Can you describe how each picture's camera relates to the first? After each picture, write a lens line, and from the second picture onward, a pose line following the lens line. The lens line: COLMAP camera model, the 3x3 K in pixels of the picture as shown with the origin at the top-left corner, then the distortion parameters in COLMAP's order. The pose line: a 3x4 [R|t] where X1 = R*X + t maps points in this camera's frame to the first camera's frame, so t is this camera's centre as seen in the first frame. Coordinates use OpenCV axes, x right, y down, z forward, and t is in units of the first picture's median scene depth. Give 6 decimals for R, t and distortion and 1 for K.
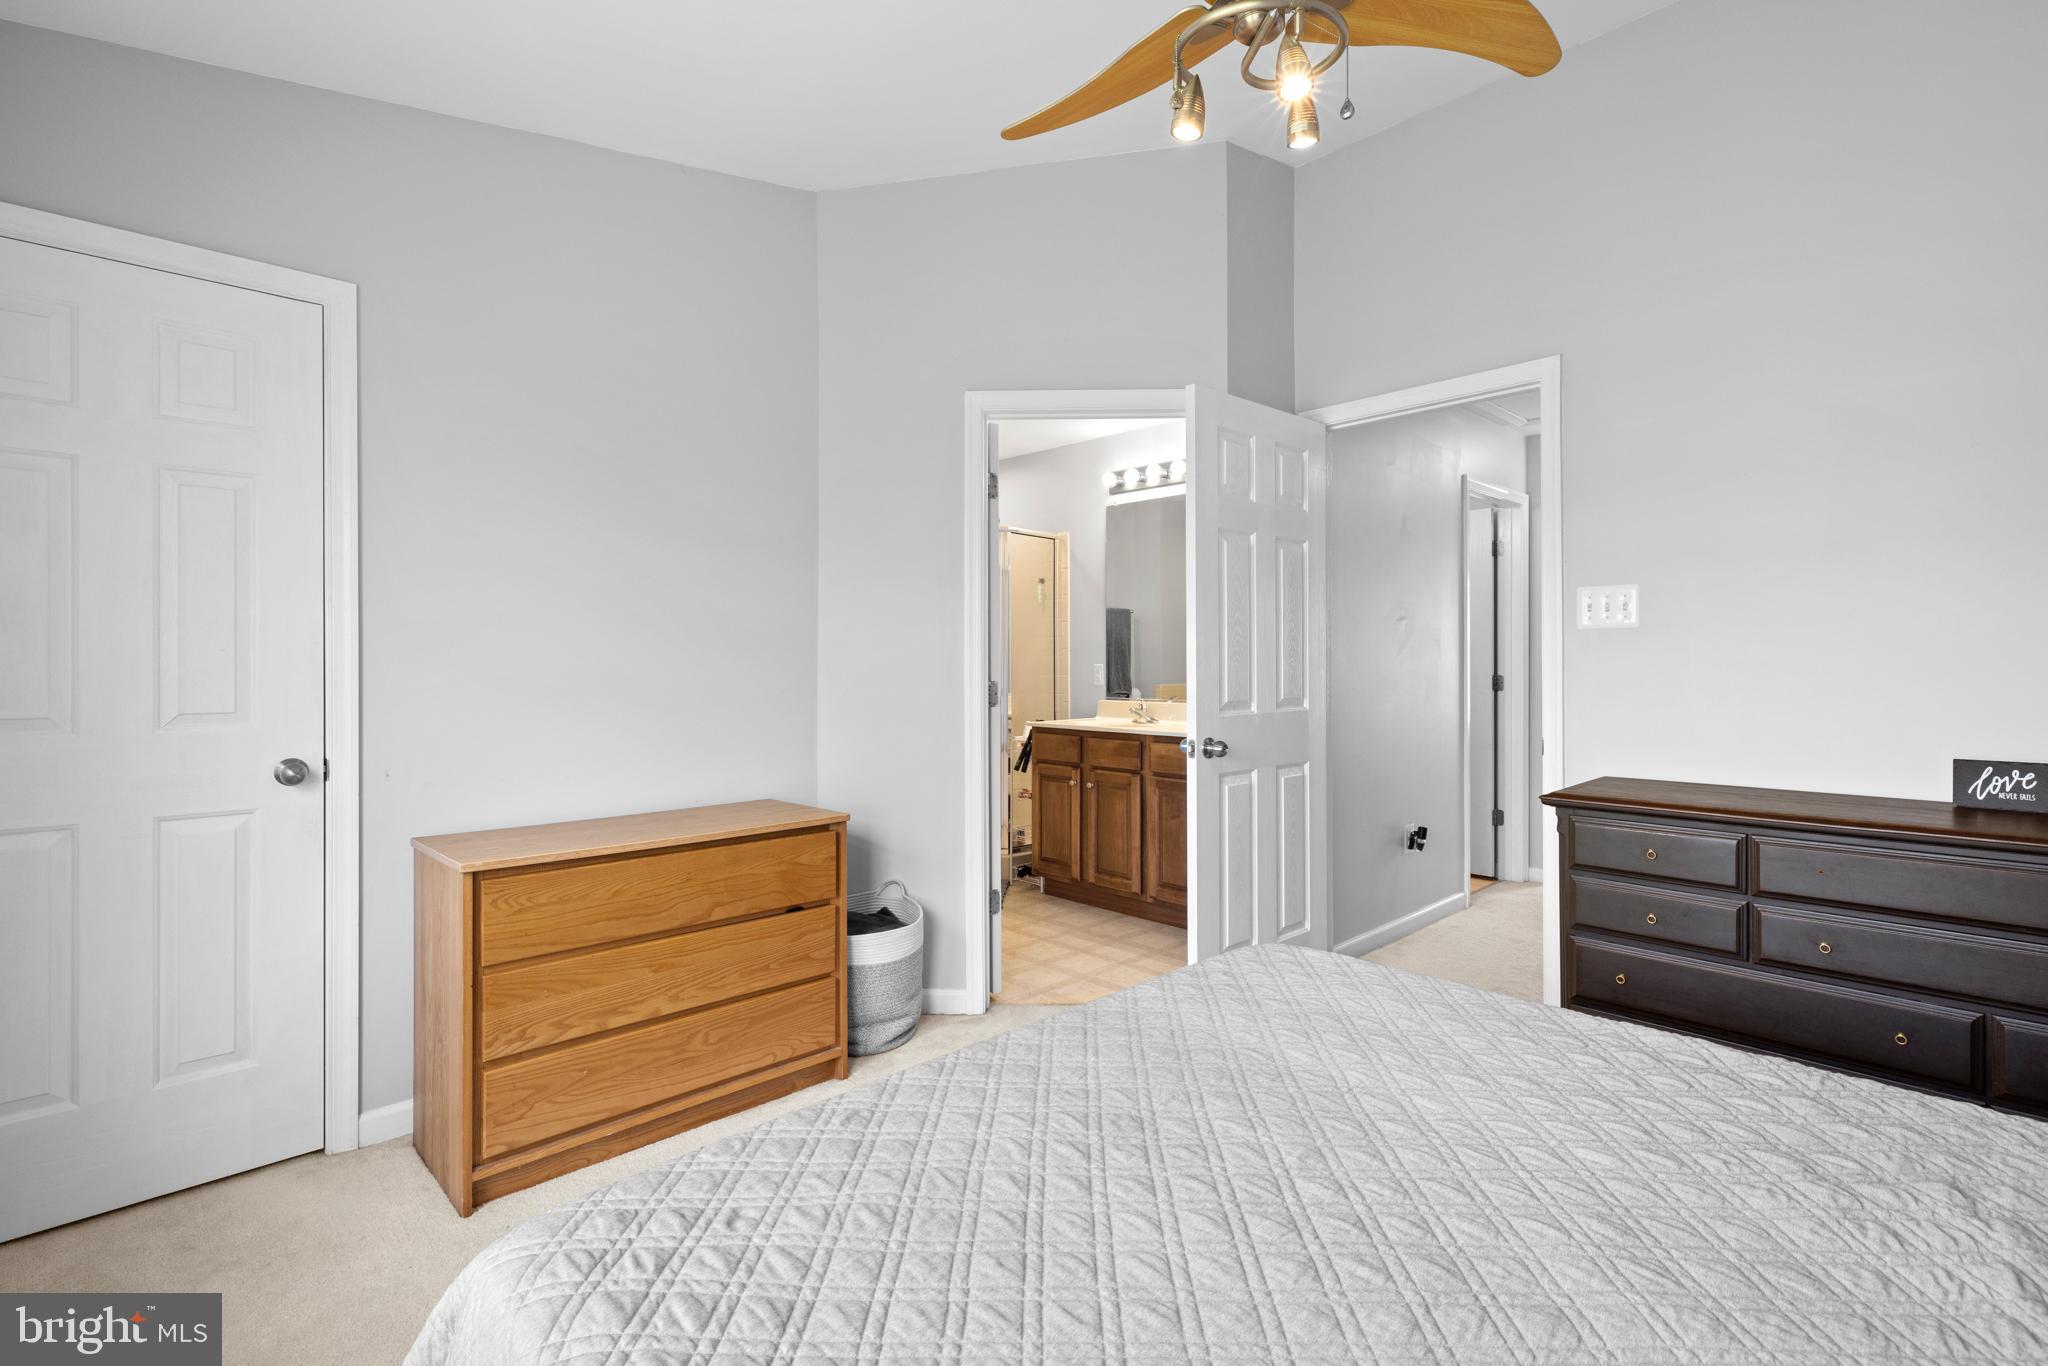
lens RADIAL K [[893.1, 0, 1029.3], [0, 893.1, 666.9], [0, 0, 1]] dist [0.002318, -0.000152]
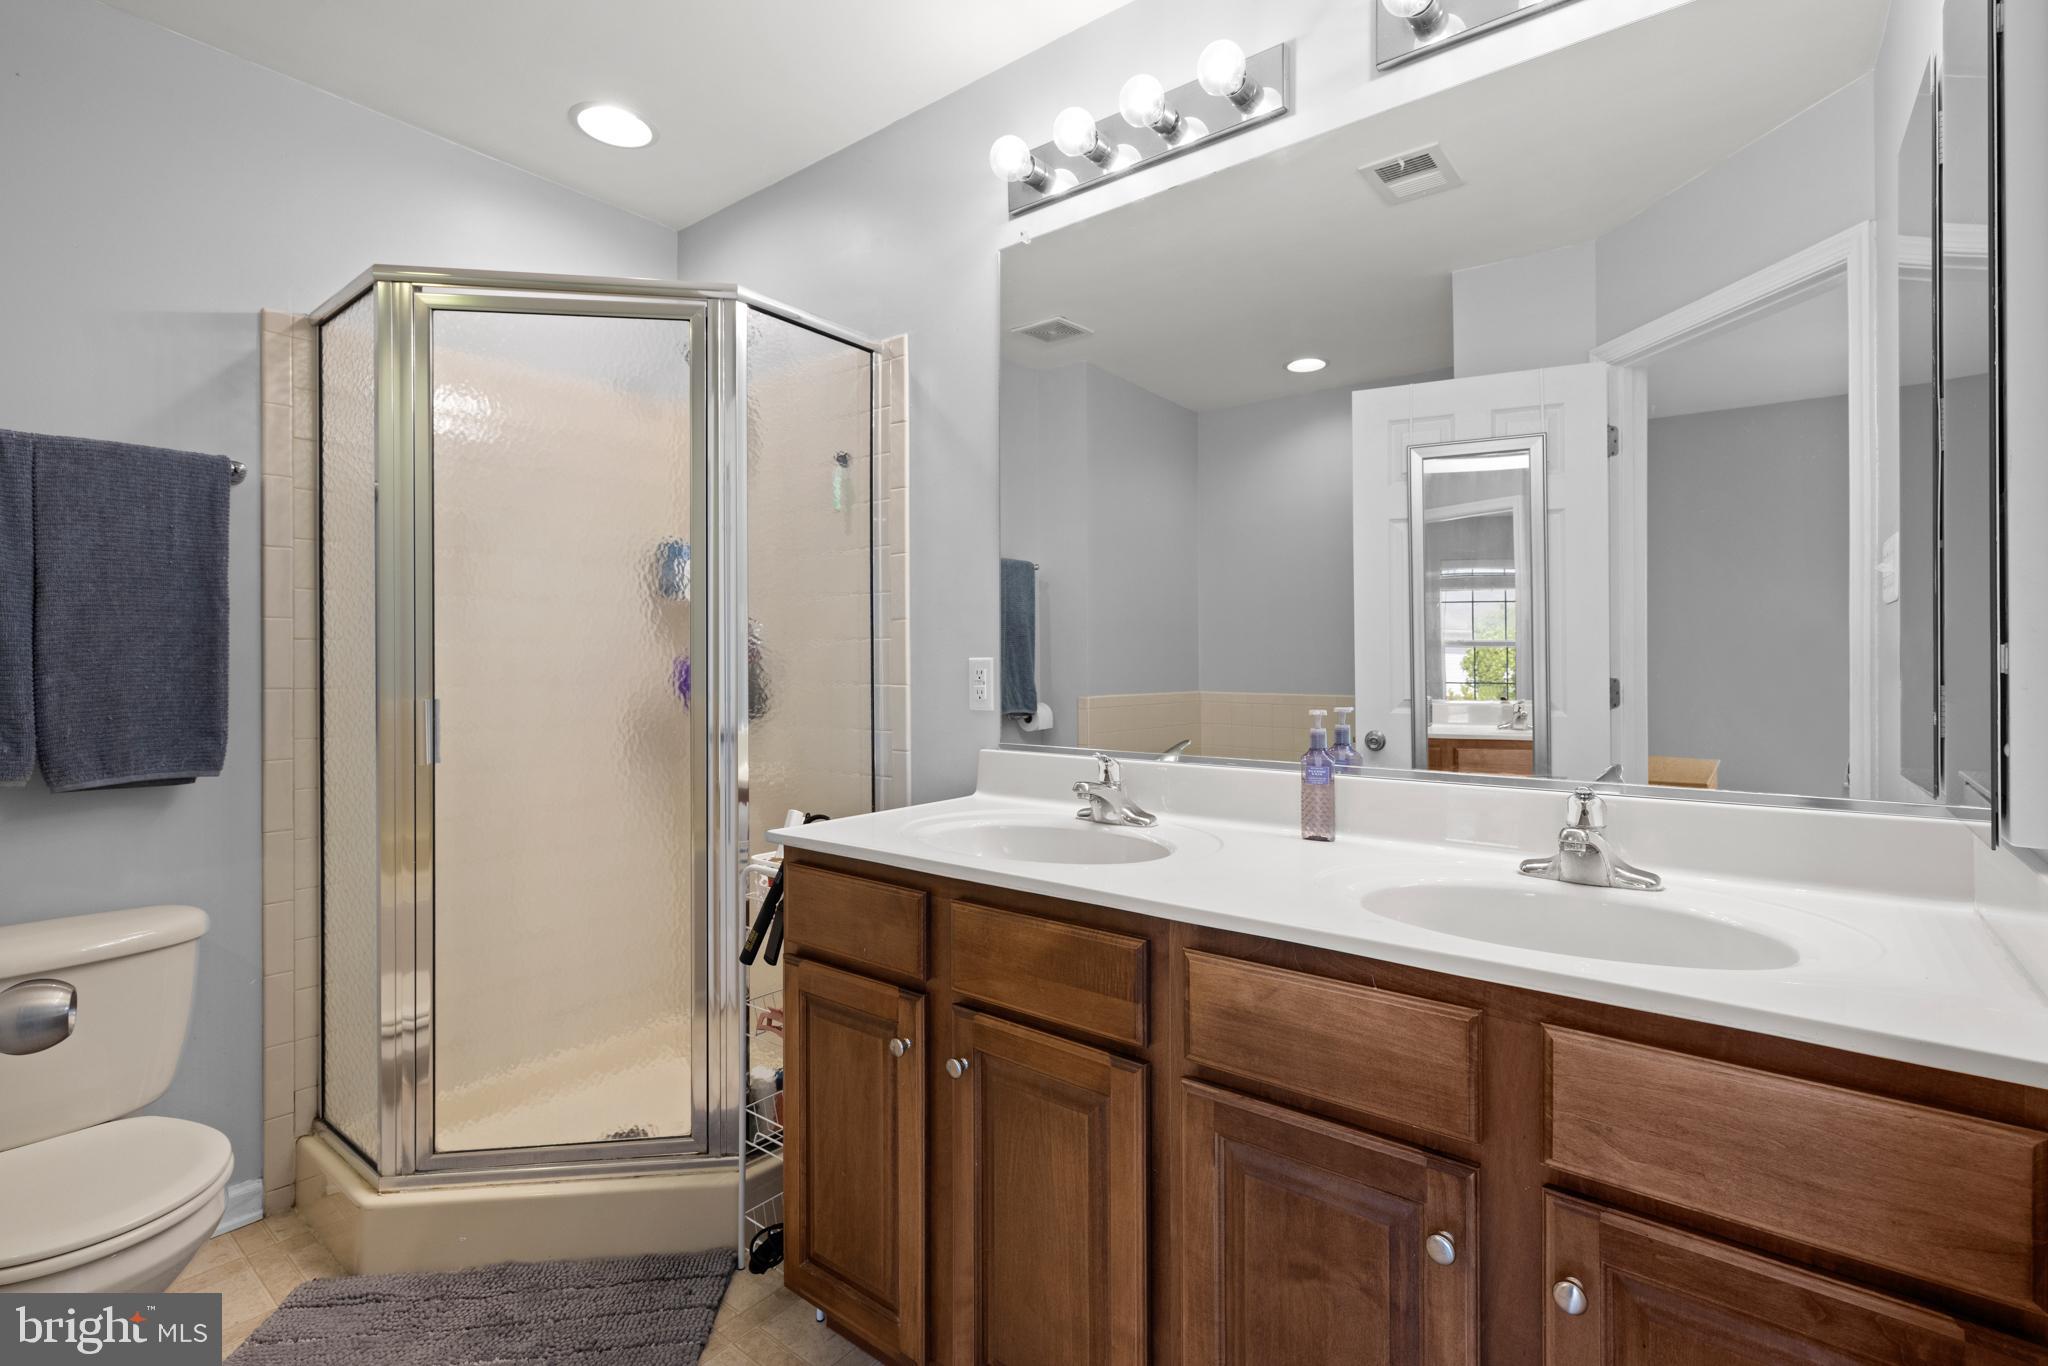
lens RADIAL K [[893.1, 0, 1036.6], [0, 893.1, 670.2], [0, 0, 1]] dist [0.002318, -0.000152]
pose [[0.988917, -0.002444, 0.148446, 0.048263], [0.001995, 0.999993, 0.003167, 0.001510], [-0.148453, -0.002836, 0.988915, 0.674109]]
